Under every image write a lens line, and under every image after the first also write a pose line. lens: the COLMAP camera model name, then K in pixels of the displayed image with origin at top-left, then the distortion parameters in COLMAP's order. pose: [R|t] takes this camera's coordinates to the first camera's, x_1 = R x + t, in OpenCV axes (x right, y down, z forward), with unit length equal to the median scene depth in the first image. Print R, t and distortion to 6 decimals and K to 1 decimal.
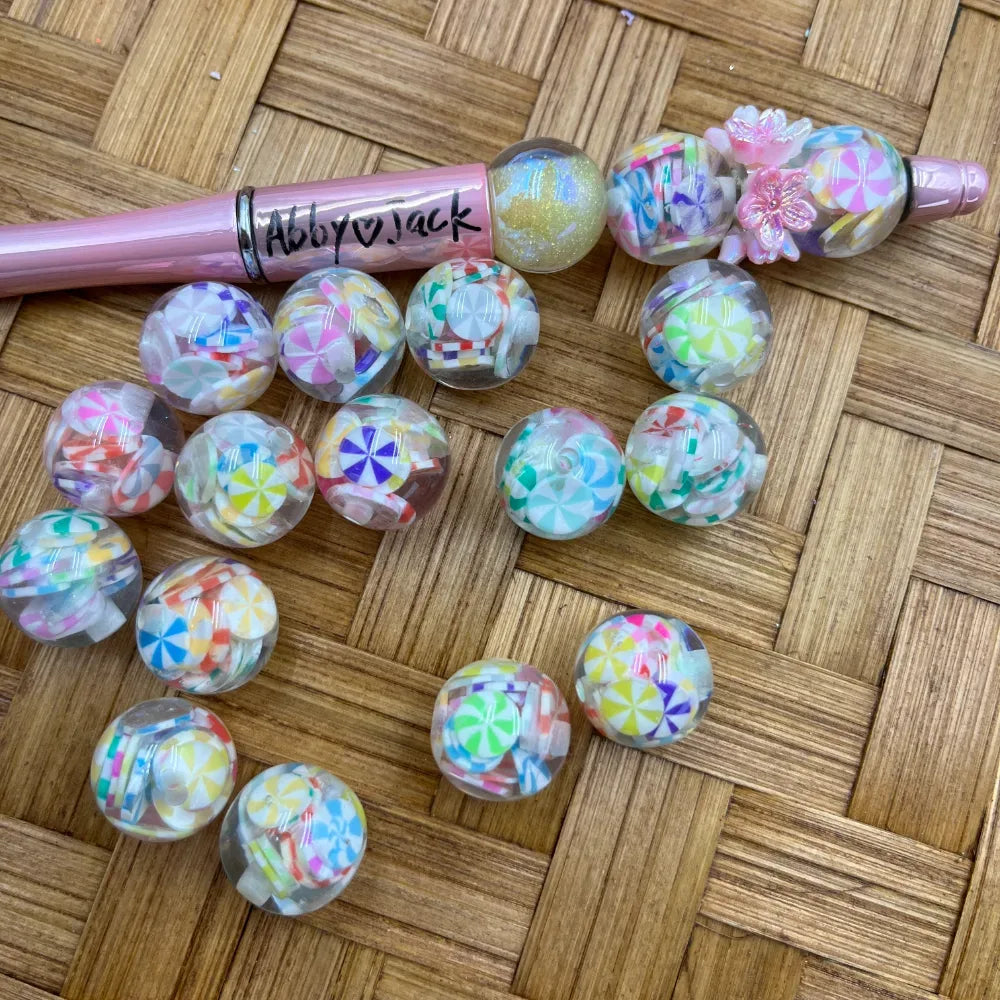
lens RADIAL K [[983.6, 0, 496.7], [0, 983.6, 522.2], [0, 0, 1]] dist [-0.016196, 0.004651]
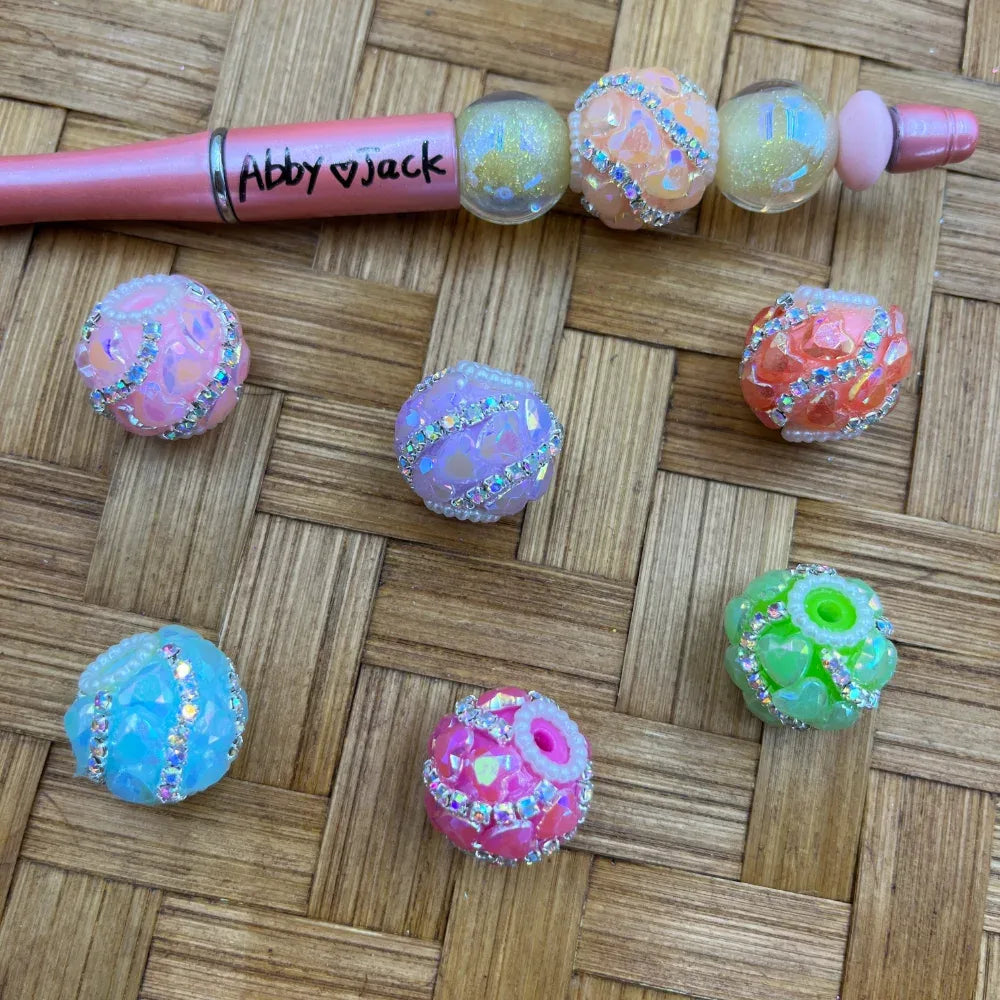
lens RADIAL K [[983.6, 0, 496.7], [0, 983.6, 522.2], [0, 0, 1]] dist [-0.016196, 0.004651]
pose [[0.991480, -0.127231, 0.027926, -0.111838], [0.127250, 0.991870, 0.001103, 0.249629], [-0.027839, 0.002460, 0.999609, -0.051126]]
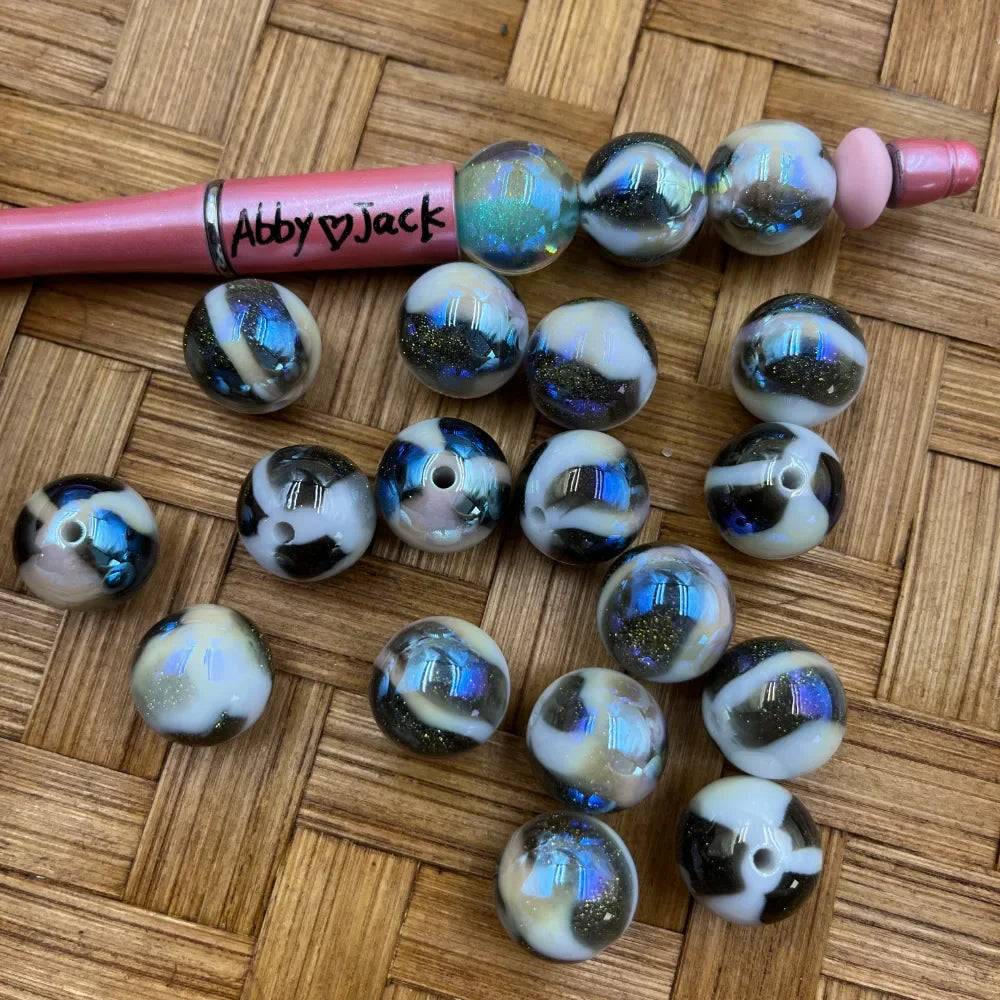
lens RADIAL K [[983.6, 0, 496.7], [0, 983.6, 522.2], [0, 0, 1]] dist [-0.016196, 0.004651]
pose [[0.998059, -0.061548, -0.009484, 0.075064], [0.061491, 0.998088, -0.006217, 0.273578], [0.009848, 0.005622, 0.999936, -0.028347]]
